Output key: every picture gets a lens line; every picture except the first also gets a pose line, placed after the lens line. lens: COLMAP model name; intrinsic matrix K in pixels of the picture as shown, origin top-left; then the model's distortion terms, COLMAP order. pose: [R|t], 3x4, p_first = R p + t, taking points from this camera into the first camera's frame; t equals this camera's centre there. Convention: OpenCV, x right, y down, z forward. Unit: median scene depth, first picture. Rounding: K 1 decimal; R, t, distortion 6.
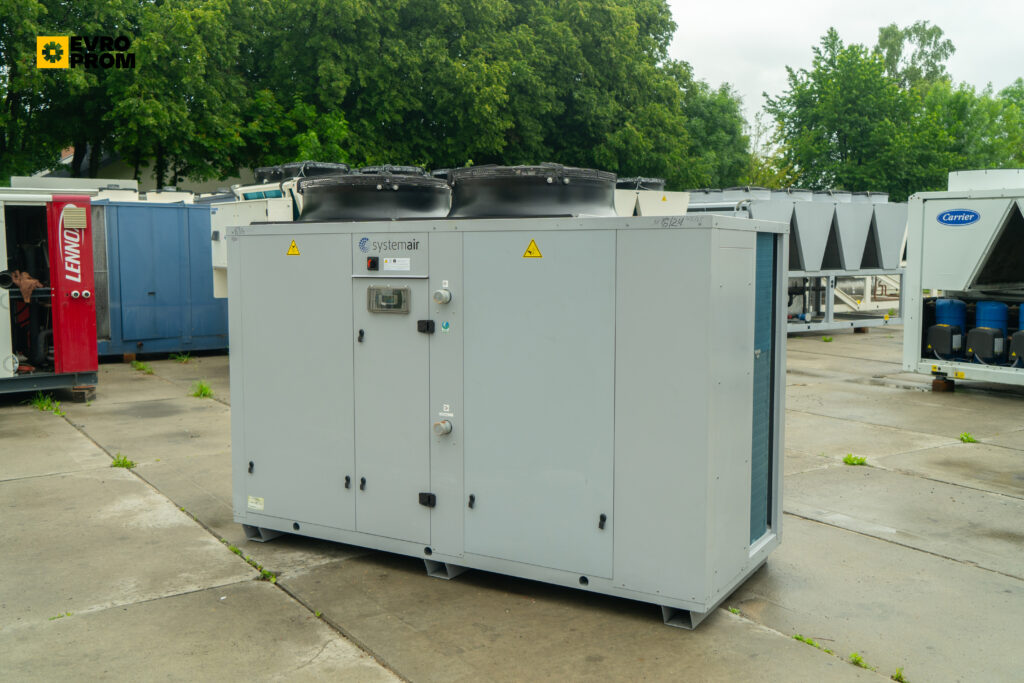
lens RADIAL K [[963.0, 0, 489.0], [0, 963.0, 340.6], [0, 0, 1]] dist [0.004874, 0.000000]
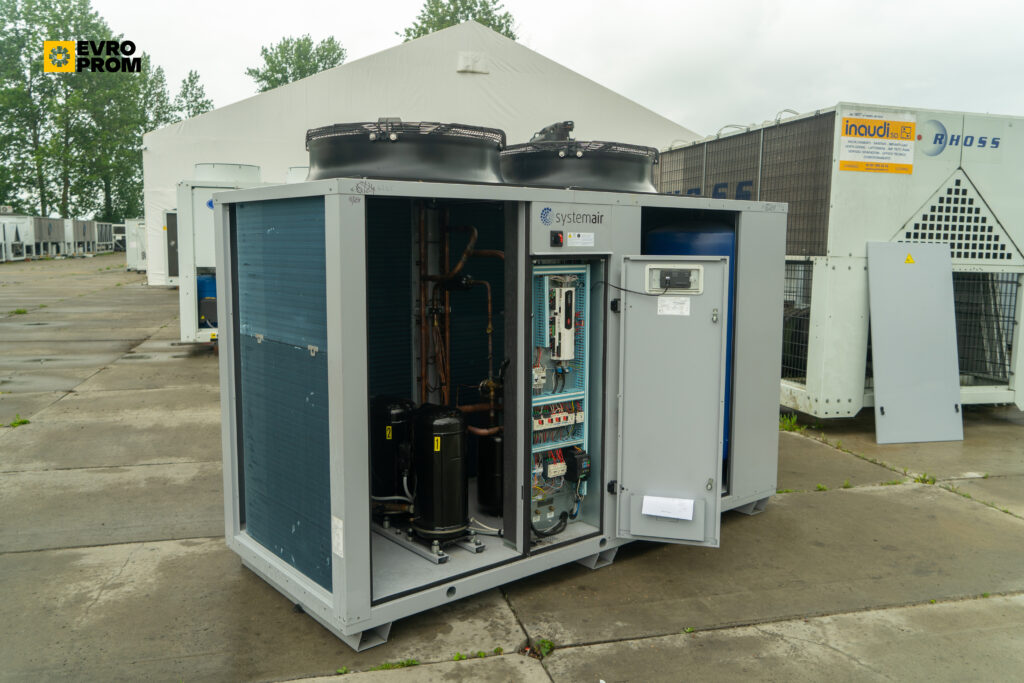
lens RADIAL K [[834.0, 0, 516.0], [0, 834.0, 343.7], [0, 0, 1]] dist [-0.014966, 0.013761]
pose [[0.335340, -0.112666, 0.935336, -0.737088], [0.079105, 0.992685, 0.091213, -0.051290], [-0.938770, 0.043403, 0.341799, 0.695132]]
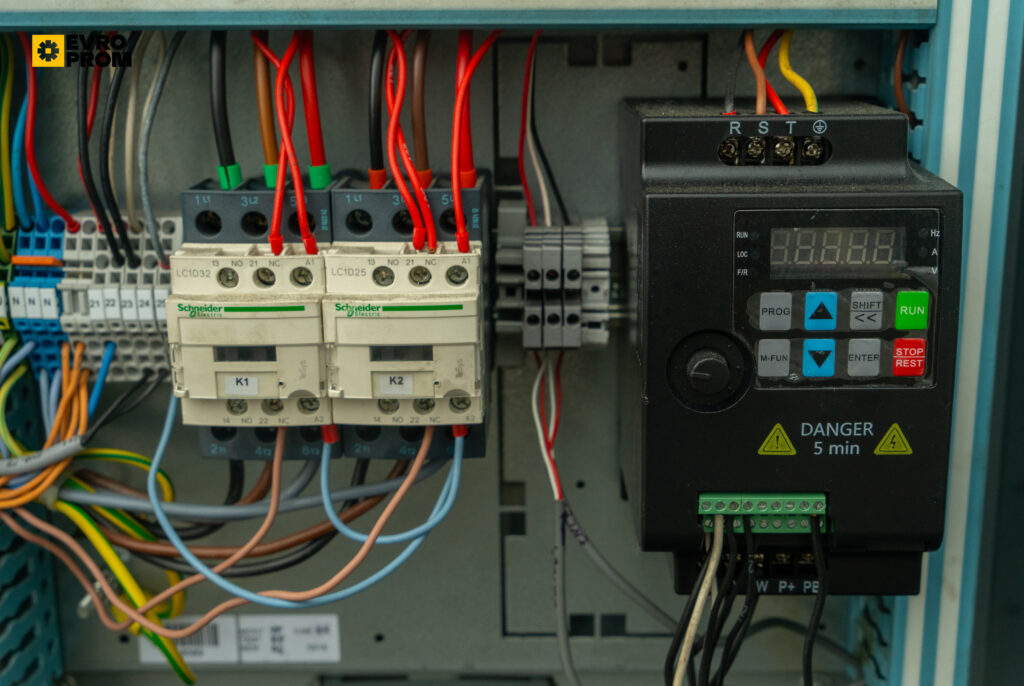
lens RADIAL K [[1298.0, 0, 511.8], [0, 1298.0, 334.1], [0, 0, 1]] dist [0.036767, 0.000000]
pose [[0.871388, -0.126339, 0.474048, -0.110342], [0.058257, 0.986083, 0.155715, 0.109014], [-0.487124, -0.108072, 0.866620, 0.837146]]
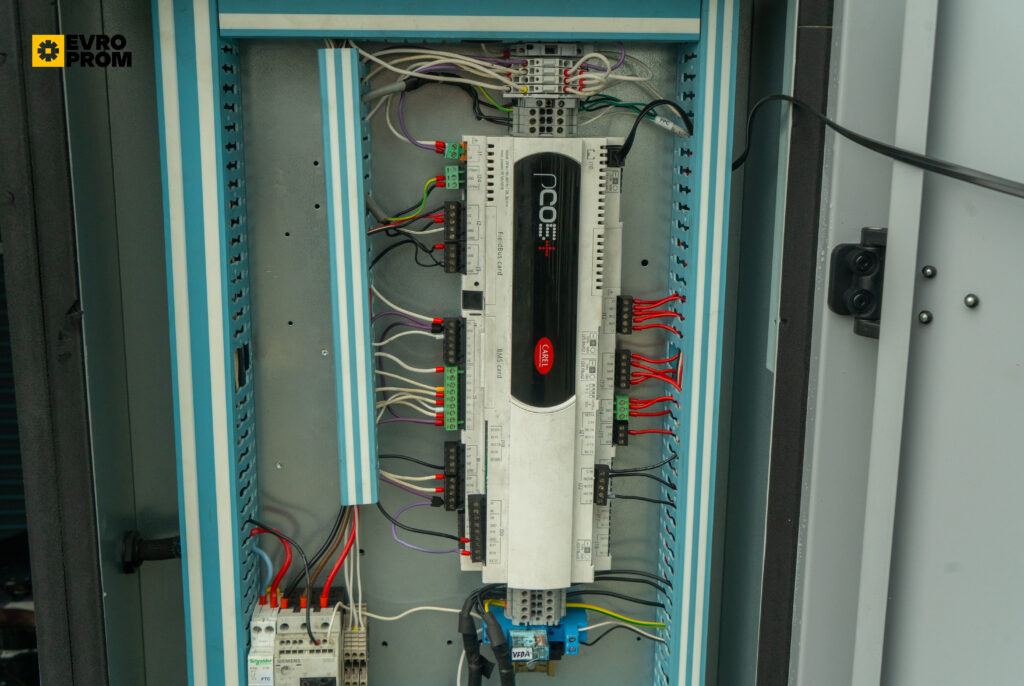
lens RADIAL K [[1116.0, 0, 505.6], [0, 1116.0, 337.5], [0, 0, 1]] dist [0.018422, 0.000000]
pose [[0.818386, -0.109634, 0.564114, -0.154330], [0.042341, 0.990469, 0.131068, -0.024342], [-0.573107, -0.083379, 0.815228, 0.775971]]
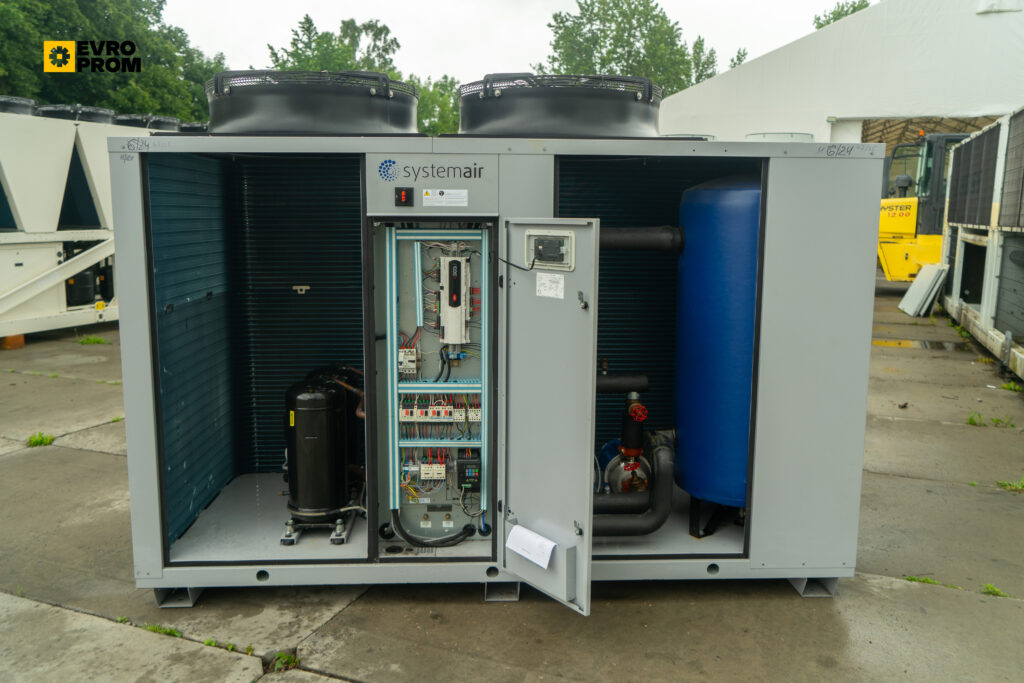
lens RADIAL K [[834.0, 0, 506.1], [0, 834.0, 342.6], [0, 0, 1]] dist [-0.014966, 0.013761]
pose [[0.832641, -0.078752, 0.548185, -0.358310], [0.042950, 0.996039, 0.077853, -0.015317], [-0.552145, -0.041279, 0.832726, 0.388927]]
